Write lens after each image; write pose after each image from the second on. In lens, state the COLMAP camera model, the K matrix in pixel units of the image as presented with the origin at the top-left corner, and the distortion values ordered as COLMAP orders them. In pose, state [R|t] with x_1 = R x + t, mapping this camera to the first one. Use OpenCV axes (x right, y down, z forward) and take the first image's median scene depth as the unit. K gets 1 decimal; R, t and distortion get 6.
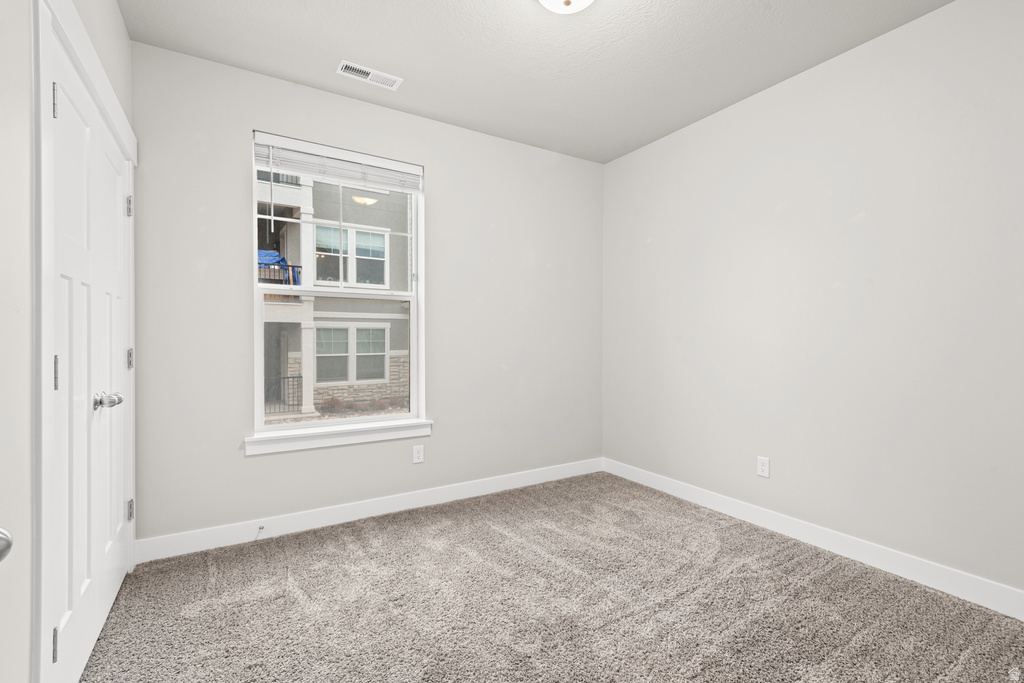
lens RADIAL K [[470.6, 0, 523.2], [0, 470.6, 338.8], [0, 0, 1]] dist [0.004178, 0.002727]
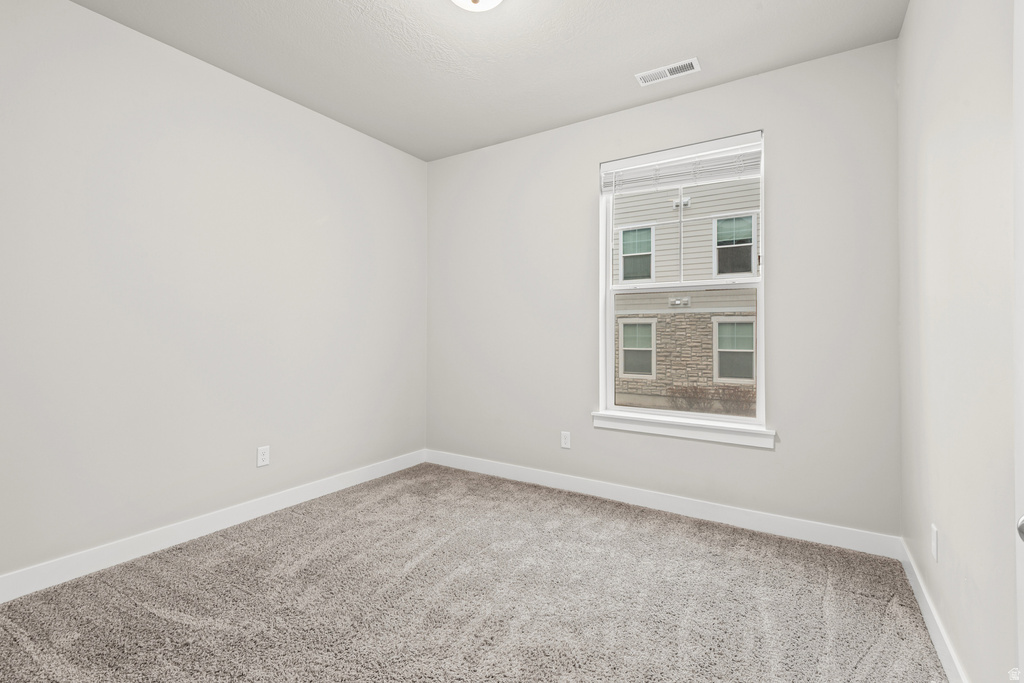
lens RADIAL K [[470.6, 0, 506.8], [0, 470.6, 335.6], [0, 0, 1]] dist [0.004178, 0.002727]
pose [[0.410692, 0.008678, -0.911733, 0.366245], [-0.000613, 0.999957, 0.009242, -0.004268], [0.911774, -0.003236, 0.410680, 0.224485]]
